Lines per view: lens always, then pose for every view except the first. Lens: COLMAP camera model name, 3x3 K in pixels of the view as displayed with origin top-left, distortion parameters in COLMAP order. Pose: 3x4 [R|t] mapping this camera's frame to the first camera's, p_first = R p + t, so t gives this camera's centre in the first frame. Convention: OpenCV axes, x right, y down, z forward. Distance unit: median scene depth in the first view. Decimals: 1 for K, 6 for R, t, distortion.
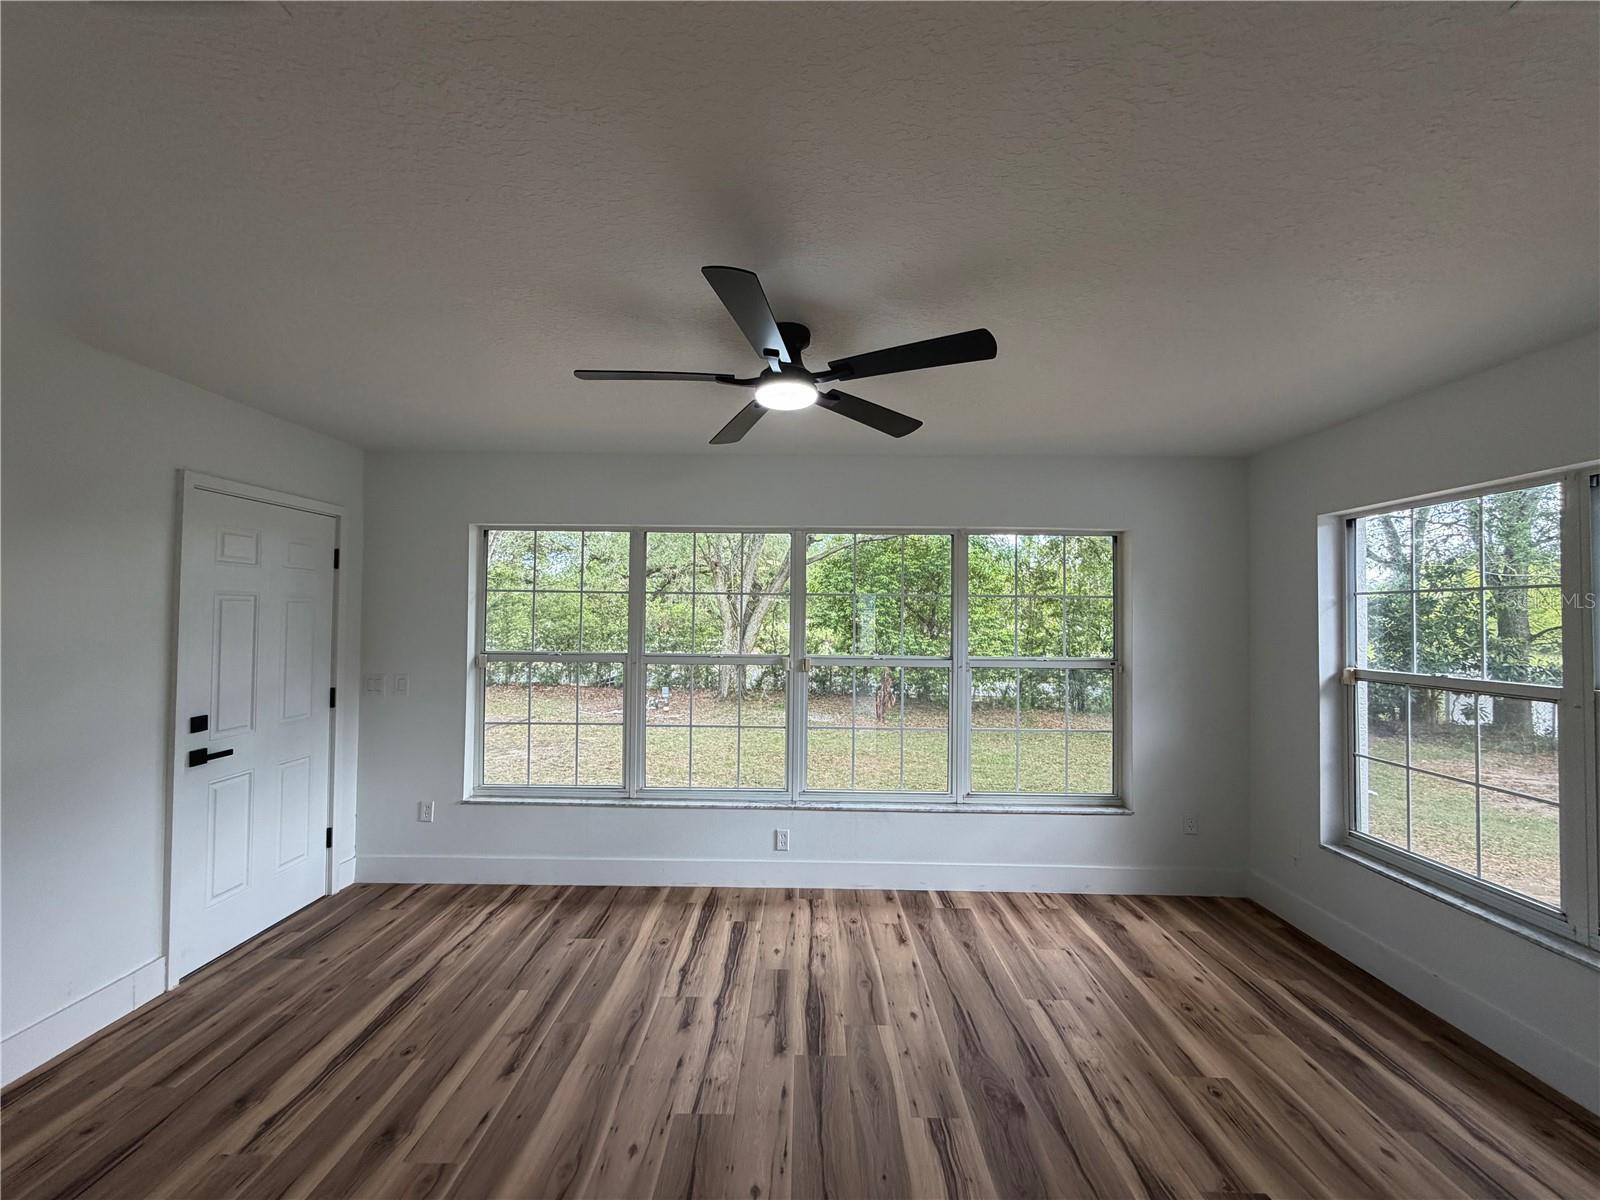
lens RADIAL K [[637.6, 0, 801.3], [0, 637.6, 602.9], [0, 0, 1]] dist [-0.003155, -0.000148]
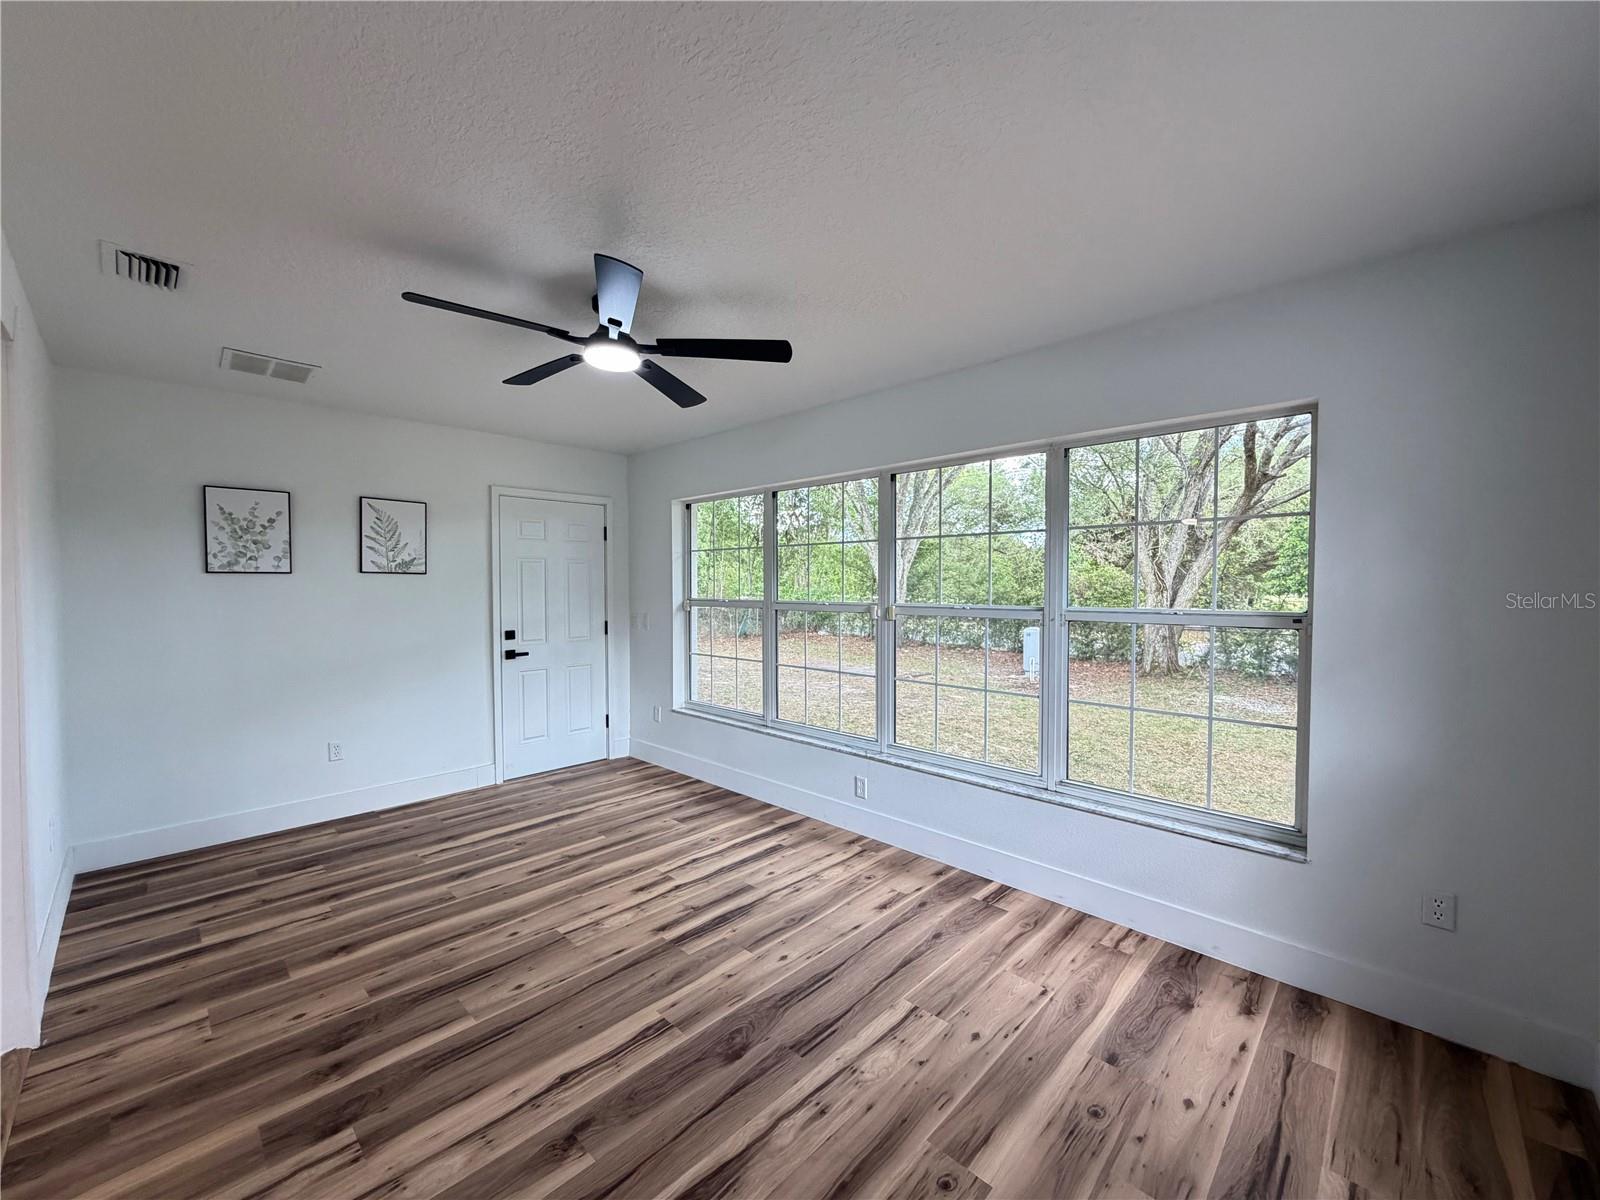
lens RADIAL K [[637.6, 0, 795.1], [0, 637.6, 602.1], [0, 0, 1]] dist [-0.003155, -0.000148]
pose [[0.725813, 0.007755, -0.687849, 0.633101], [0.023747, 0.999058, 0.036321, 0.047783], [0.687482, -0.042696, 0.724945, 0.238484]]
